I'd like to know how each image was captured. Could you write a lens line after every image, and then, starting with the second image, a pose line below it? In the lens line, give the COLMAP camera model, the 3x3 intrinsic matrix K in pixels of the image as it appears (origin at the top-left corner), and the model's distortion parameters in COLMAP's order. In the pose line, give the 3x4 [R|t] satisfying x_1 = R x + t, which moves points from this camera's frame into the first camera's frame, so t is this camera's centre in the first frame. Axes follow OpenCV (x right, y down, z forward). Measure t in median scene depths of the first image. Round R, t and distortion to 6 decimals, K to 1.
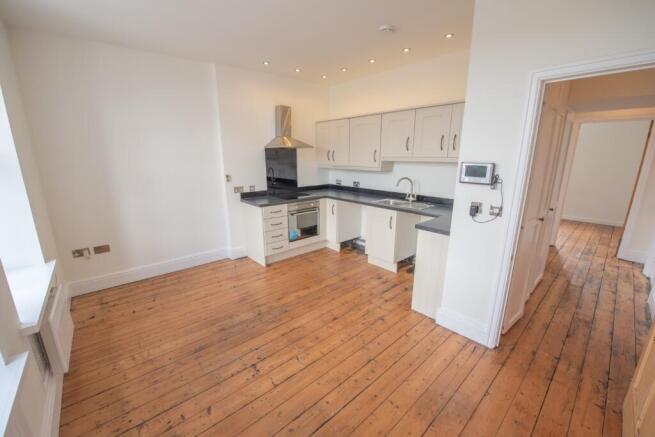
lens RADIAL K [[267.7, 0, 327.5], [0, 267.7, 218.5], [0, 0, 1]] dist [-0.022530, -0.000056]
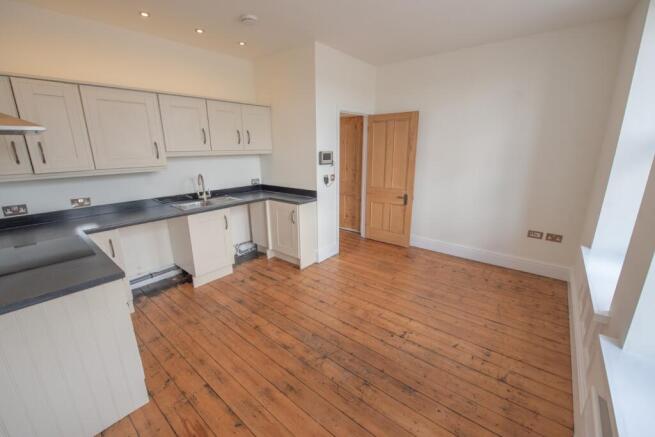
lens RADIAL K [[267.7, 0, 327.5], [0, 267.7, 218.5], [0, 0, 1]] dist [-0.022530, -0.000056]
pose [[-0.152865, -0.248020, 0.956618, -0.926280], [0.240385, 0.929589, 0.279425, -0.227818], [-0.958565, 0.272671, -0.082481, 0.992312]]
